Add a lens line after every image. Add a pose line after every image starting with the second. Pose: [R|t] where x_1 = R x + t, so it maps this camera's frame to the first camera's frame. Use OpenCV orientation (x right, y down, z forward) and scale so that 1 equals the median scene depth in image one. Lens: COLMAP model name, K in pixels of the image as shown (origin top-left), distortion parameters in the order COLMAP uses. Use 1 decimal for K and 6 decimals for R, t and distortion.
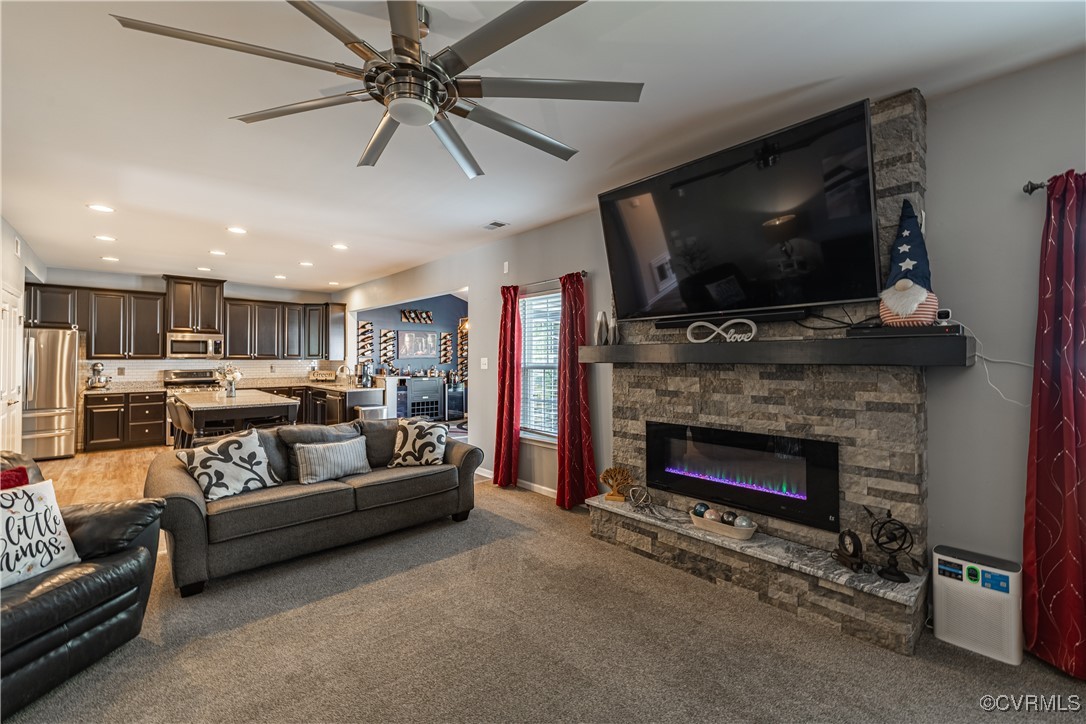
lens RADIAL K [[454.1, 0, 547.1], [0, 454.1, 357.1], [0, 0, 1]] dist [0.002717, -0.000717]
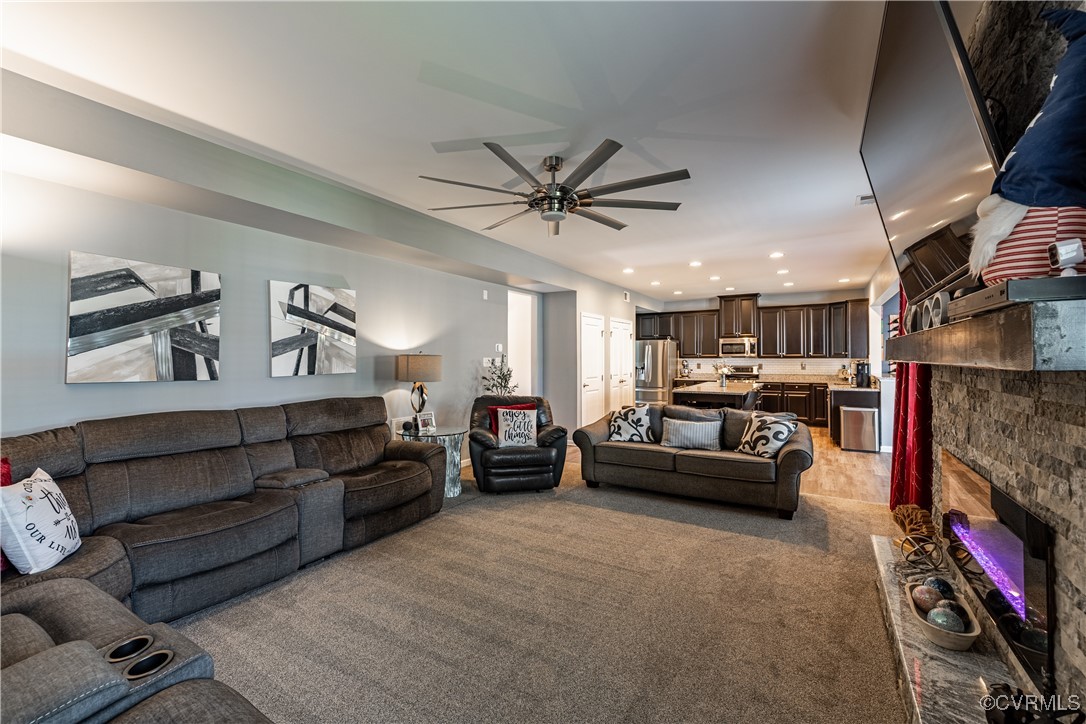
lens RADIAL K [[454.1, 0, 545.1], [0, 454.1, 358.9], [0, 0, 1]] dist [0.002717, -0.000717]
pose [[0.281913, 0.000386, -0.959440, 0.683013], [0.006242, 0.999978, 0.002236, 0.003110], [0.959420, -0.006619, 0.281905, 0.236656]]
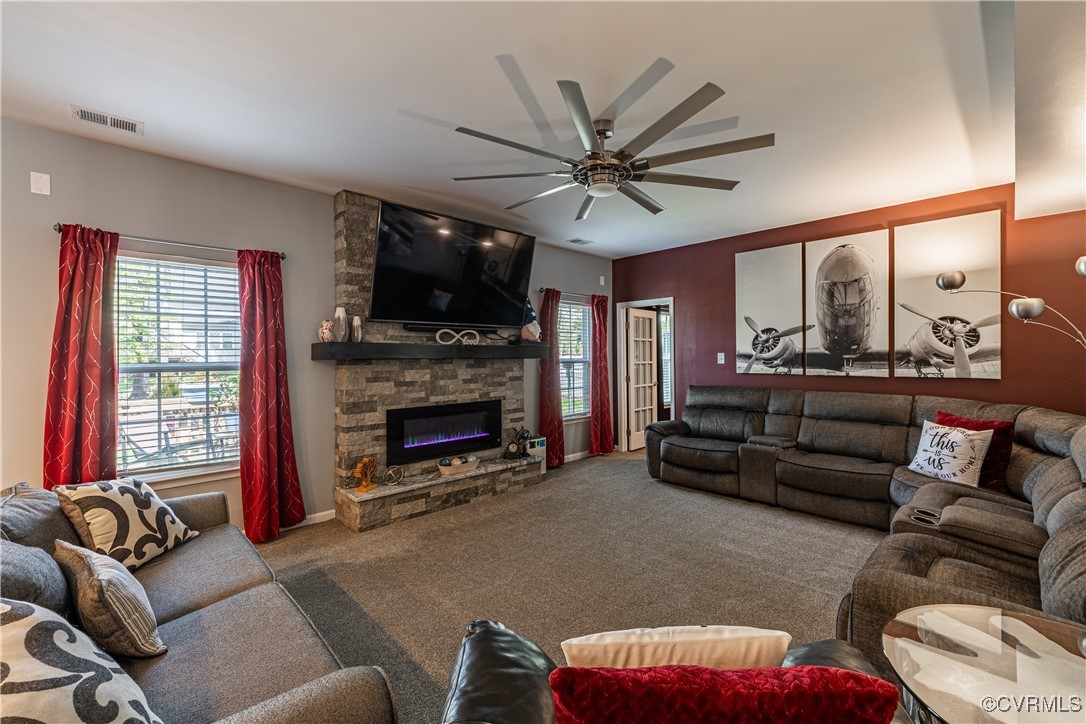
lens RADIAL K [[454.1, 0, 544.7], [0, 454.1, 357.1], [0, 0, 1]] dist [0.002717, -0.000717]
pose [[-0.022302, -0.001919, 0.999749, -0.927746], [0.000821, 0.999998, 0.001938, 0.005379], [-0.999751, 0.000864, -0.022300, 0.625435]]
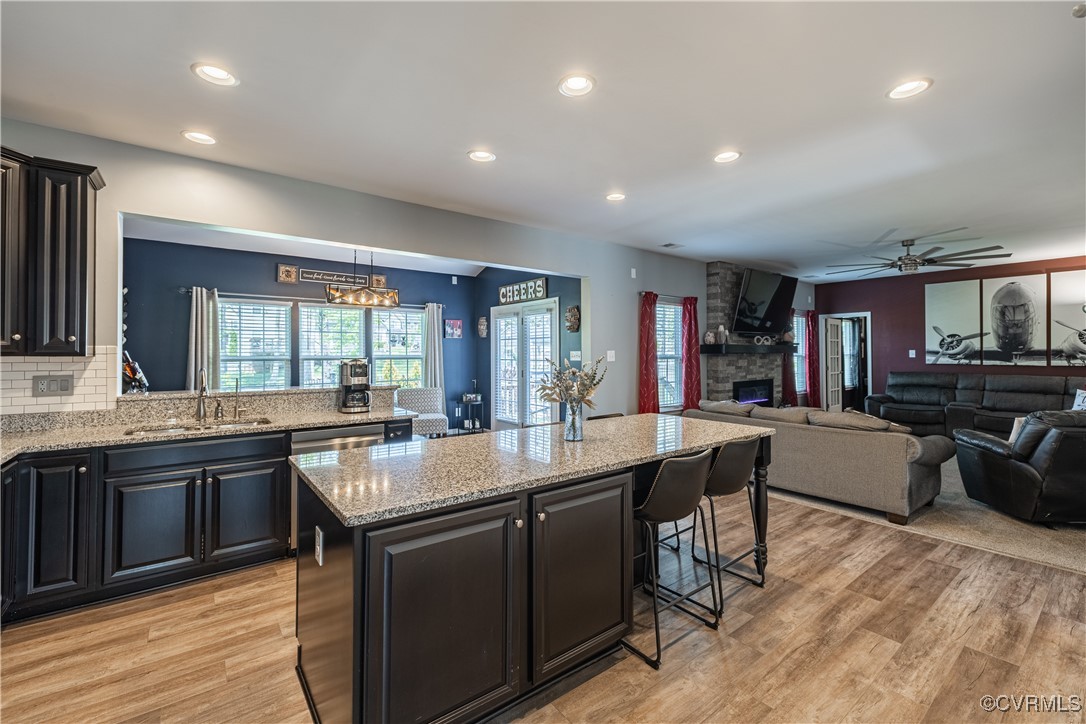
lens RADIAL K [[454.1, 0, 544.7], [0, 454.1, 349.1], [0, 0, 1]] dist [0.002717, -0.000717]
pose [[0.089327, 0.006786, 0.995979, -1.872215], [-0.002468, 0.999975, -0.006592, 0.008511], [-0.995999, -0.001869, 0.089342, 1.651364]]
